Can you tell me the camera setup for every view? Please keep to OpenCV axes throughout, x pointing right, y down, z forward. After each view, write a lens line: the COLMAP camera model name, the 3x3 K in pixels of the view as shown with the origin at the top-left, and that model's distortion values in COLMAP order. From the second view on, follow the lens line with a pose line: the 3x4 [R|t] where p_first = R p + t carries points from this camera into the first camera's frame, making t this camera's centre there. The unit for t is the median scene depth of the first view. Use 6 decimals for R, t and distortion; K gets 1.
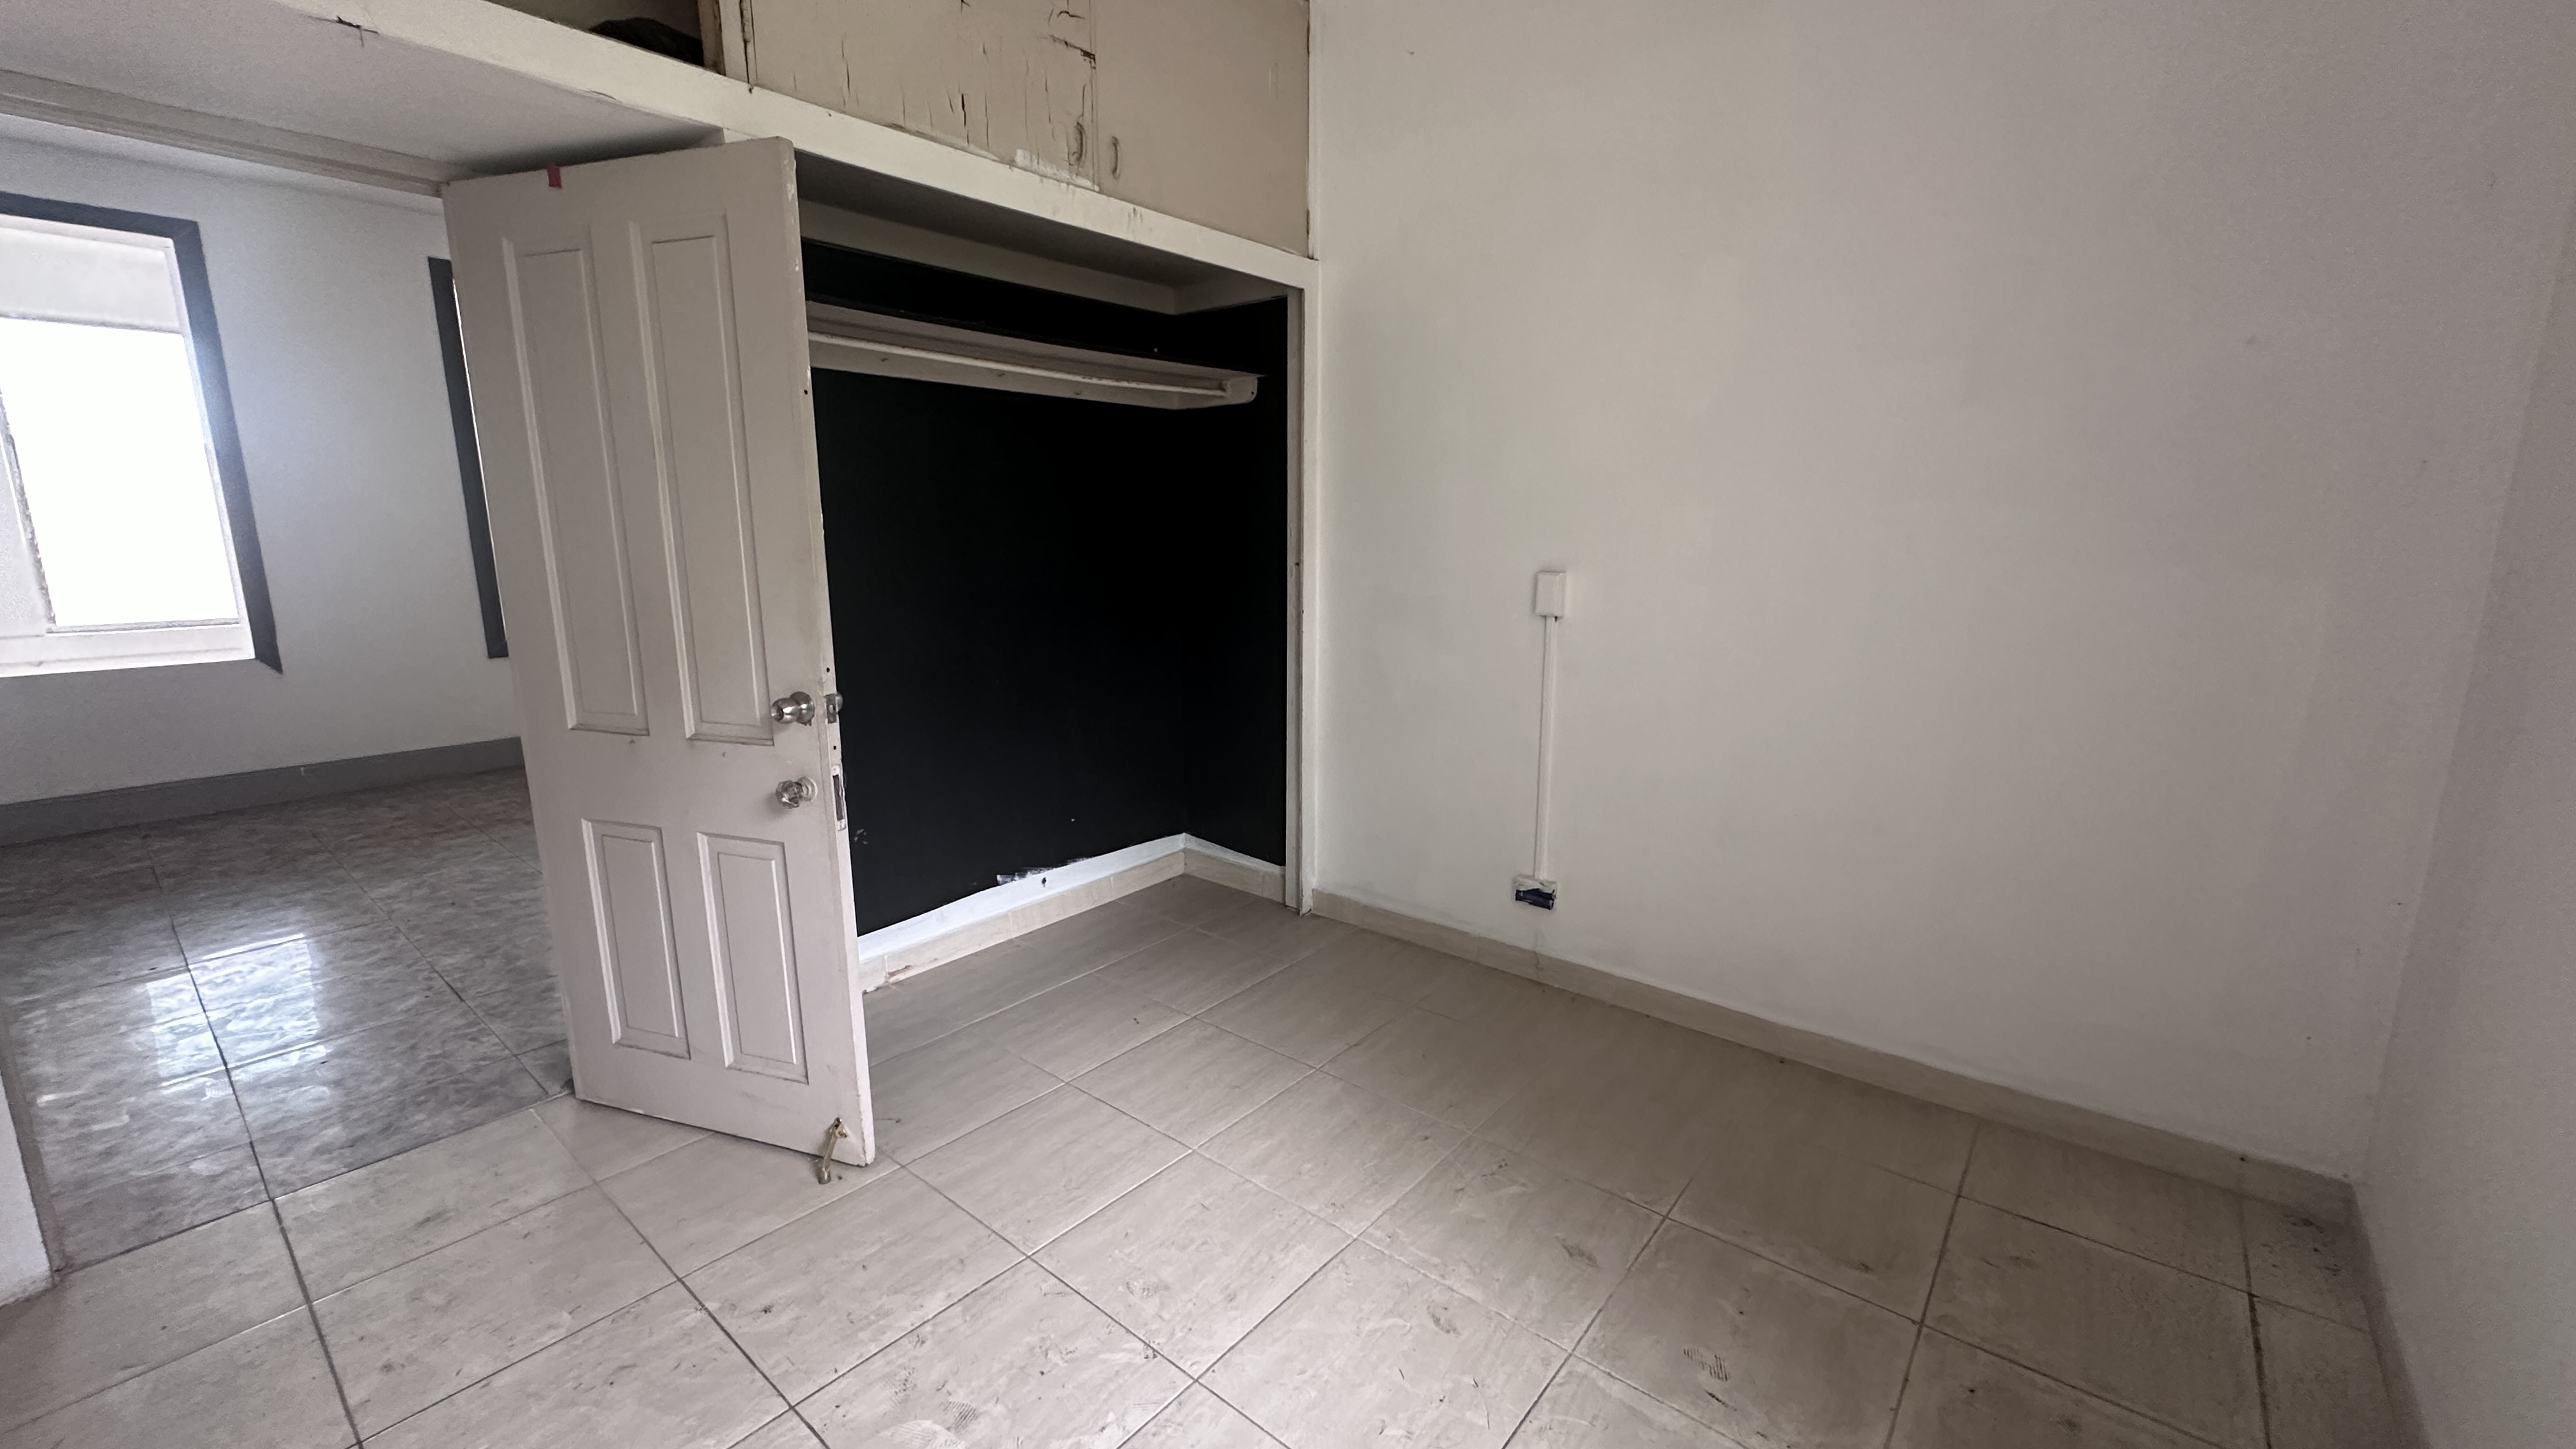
lens RADIAL K [[1019.7, 0, 1287.7], [0, 1019.7, 721.1], [0, 0, 1]] dist [-0.001397, 0.000274]
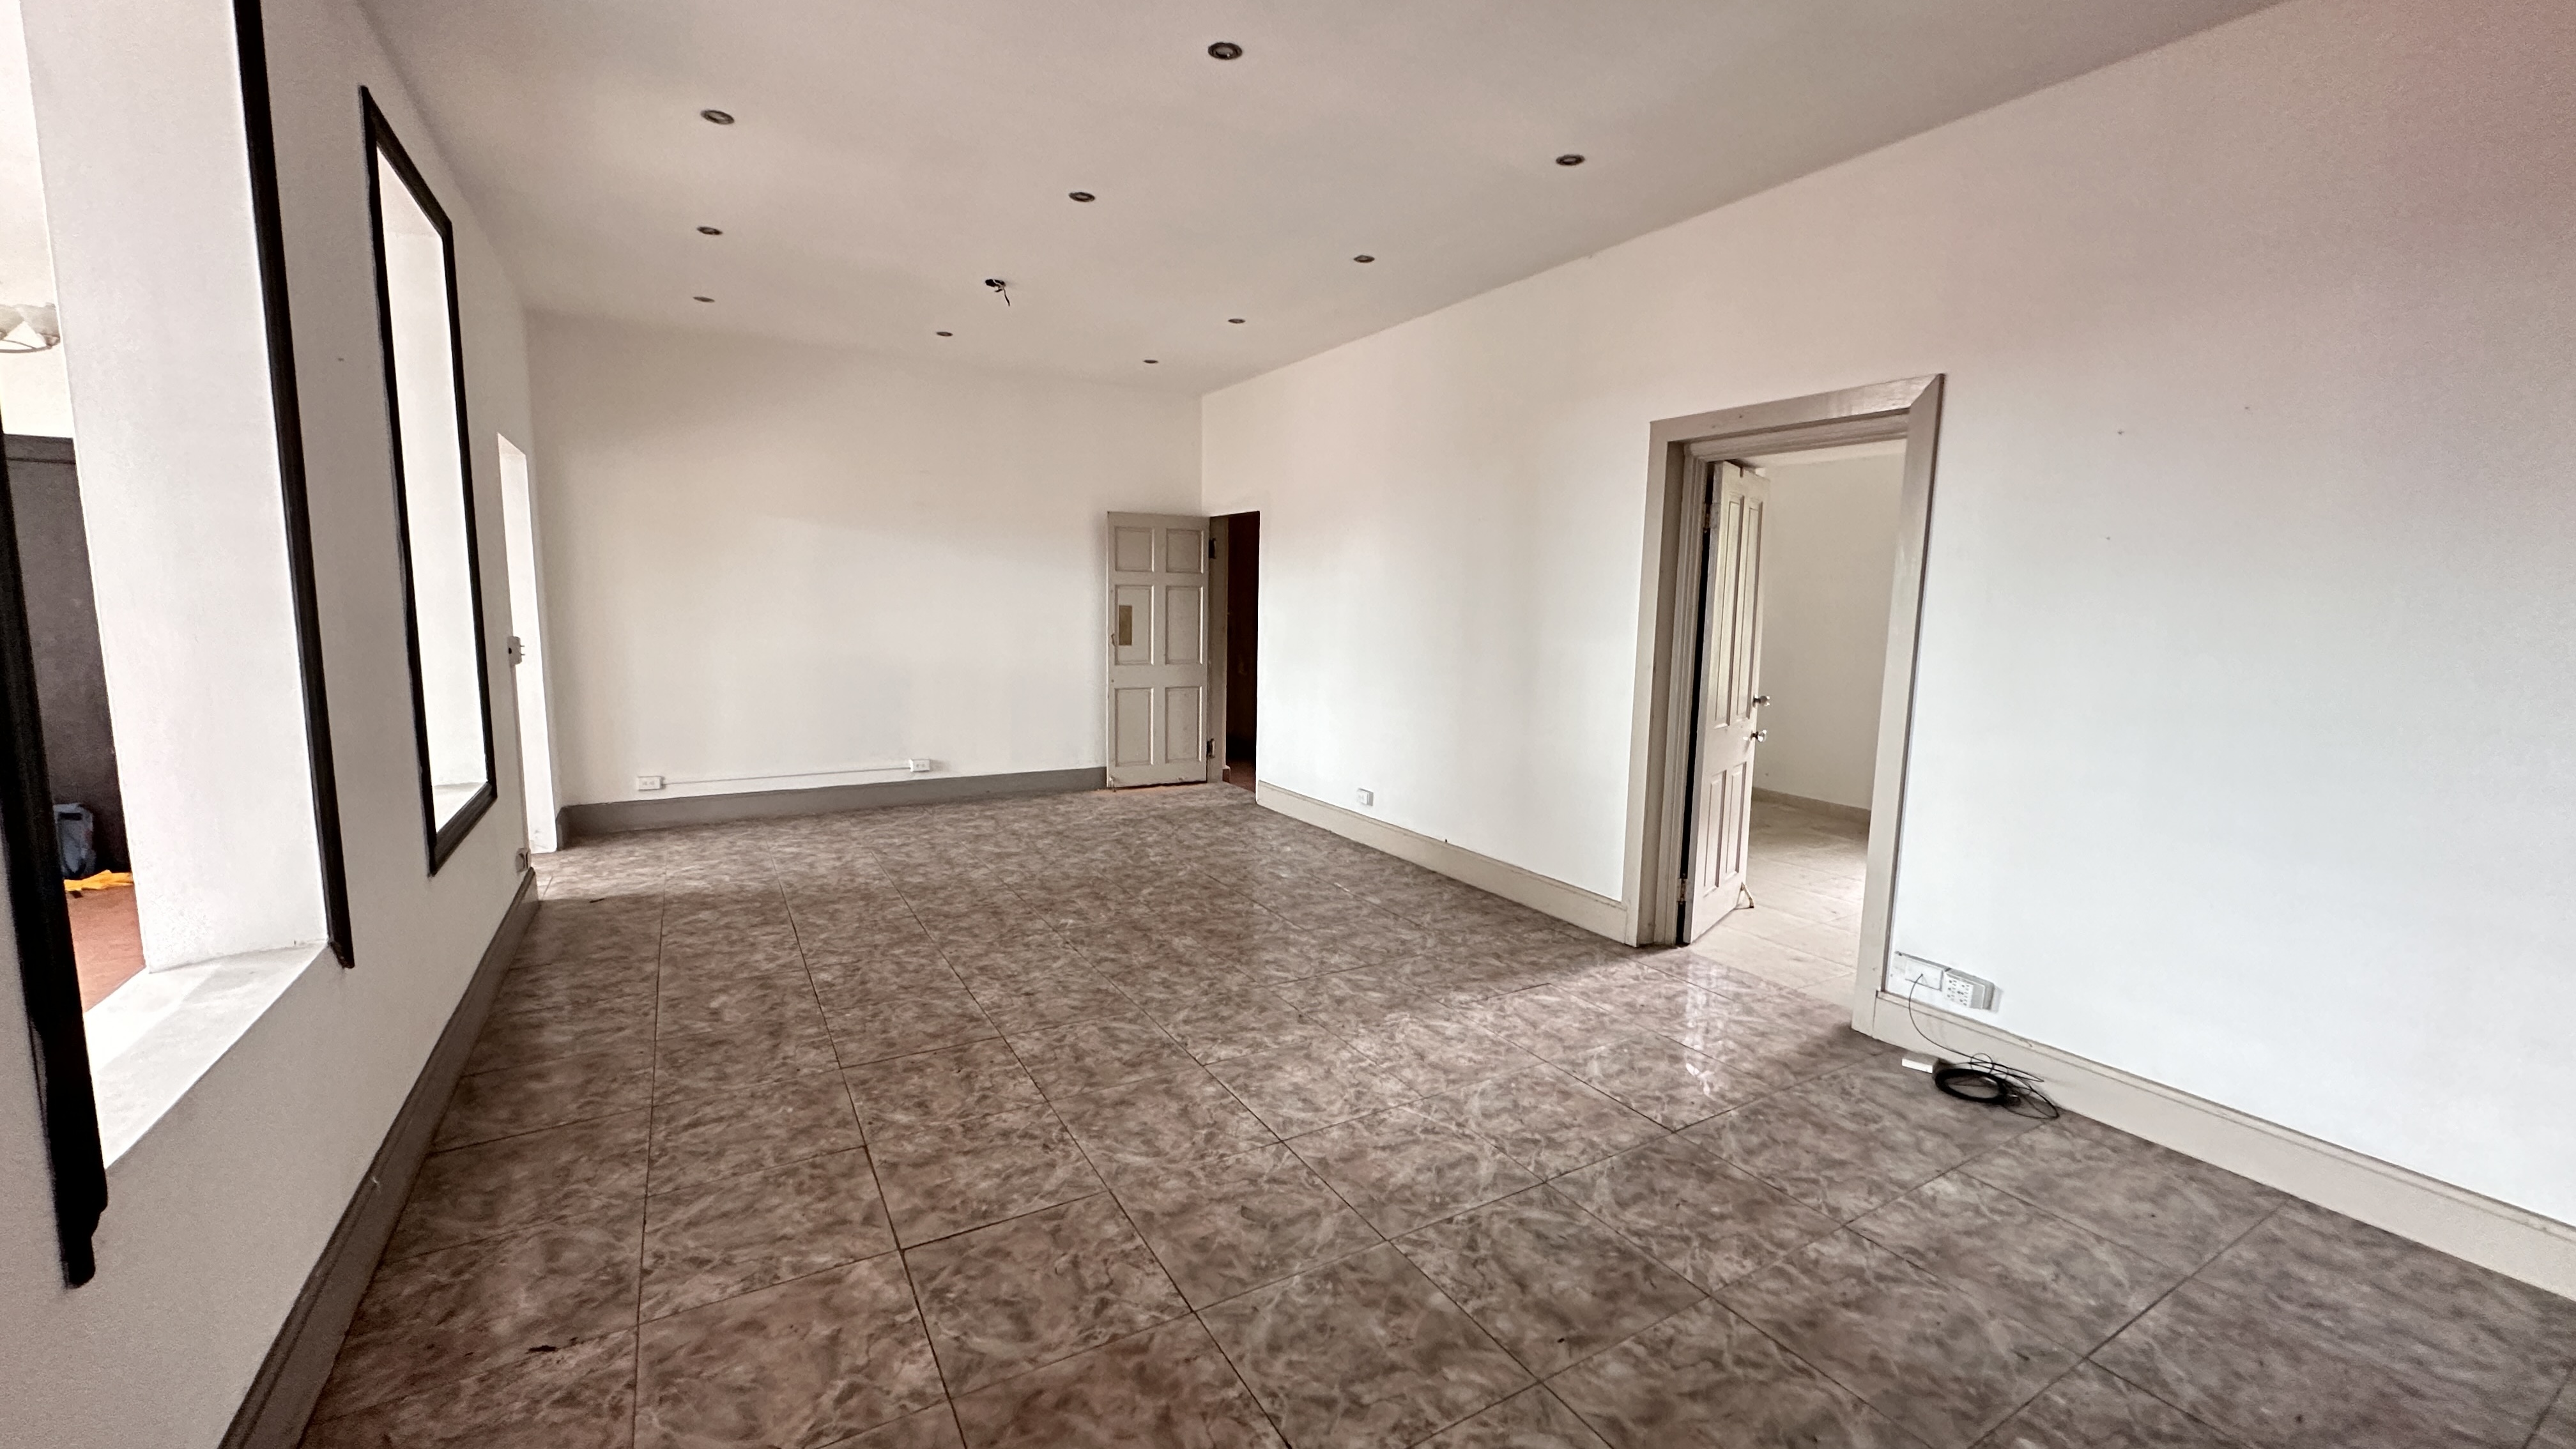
lens RADIAL K [[1019.7, 0, 1280.8], [0, 1019.7, 728.9], [0, 0, 1]] dist [-0.001397, 0.000274]
pose [[0.347102, -0.116295, 0.930589, -1.626177], [0.160609, 0.984993, 0.063188, -0.145370], [-0.923972, 0.127528, 0.360571, 0.614616]]
